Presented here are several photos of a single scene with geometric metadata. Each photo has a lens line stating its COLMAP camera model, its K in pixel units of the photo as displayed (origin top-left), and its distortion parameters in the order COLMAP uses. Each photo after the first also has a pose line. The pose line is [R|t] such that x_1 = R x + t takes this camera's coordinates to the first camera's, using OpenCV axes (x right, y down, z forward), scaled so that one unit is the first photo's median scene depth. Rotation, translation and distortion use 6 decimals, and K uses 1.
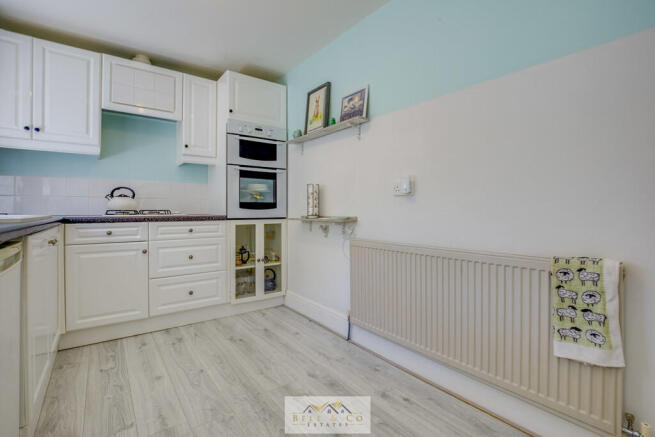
lens RADIAL K [[306.3, 0, 326.0], [0, 306.3, 208.6], [0, 0, 1]] dist [-0.025091, -0.000195]
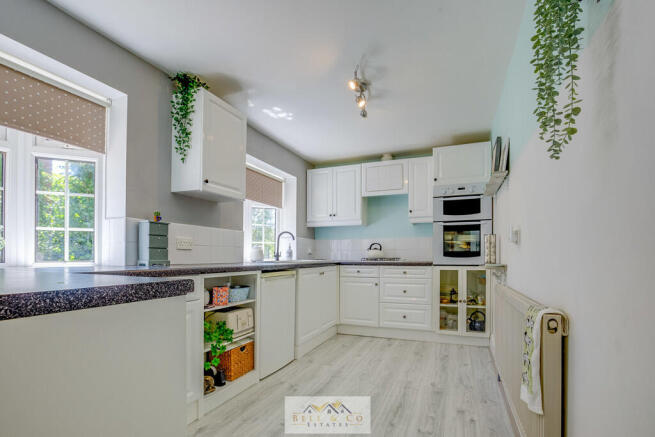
lens RADIAL K [[317.3, 0, 328.1], [0, 317.3, 253.5], [0, 0, 1]] dist [-0.026365, -0.000028]
pose [[0.518163, -0.011509, -0.855204, 0.576894], [0.000985, 0.999917, -0.012859, 0.002696], [0.855281, 0.005821, 0.518131, -0.057002]]
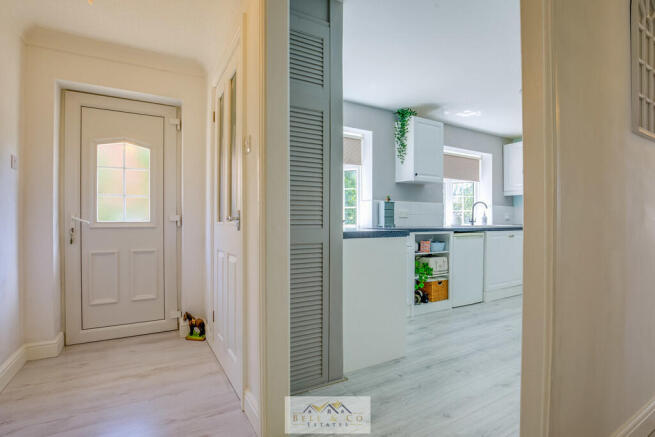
lens RADIAL K [[318.8, 0, 317.2], [0, 318.8, 225.7], [0, 0, 1]] dist [-0.044131, -0.000164]
pose [[-0.136417, 0.004939, -0.990639, 1.065958], [-0.000780, 0.999987, 0.005093, 0.009551], [0.990651, 0.001468, -0.136412, -0.129751]]
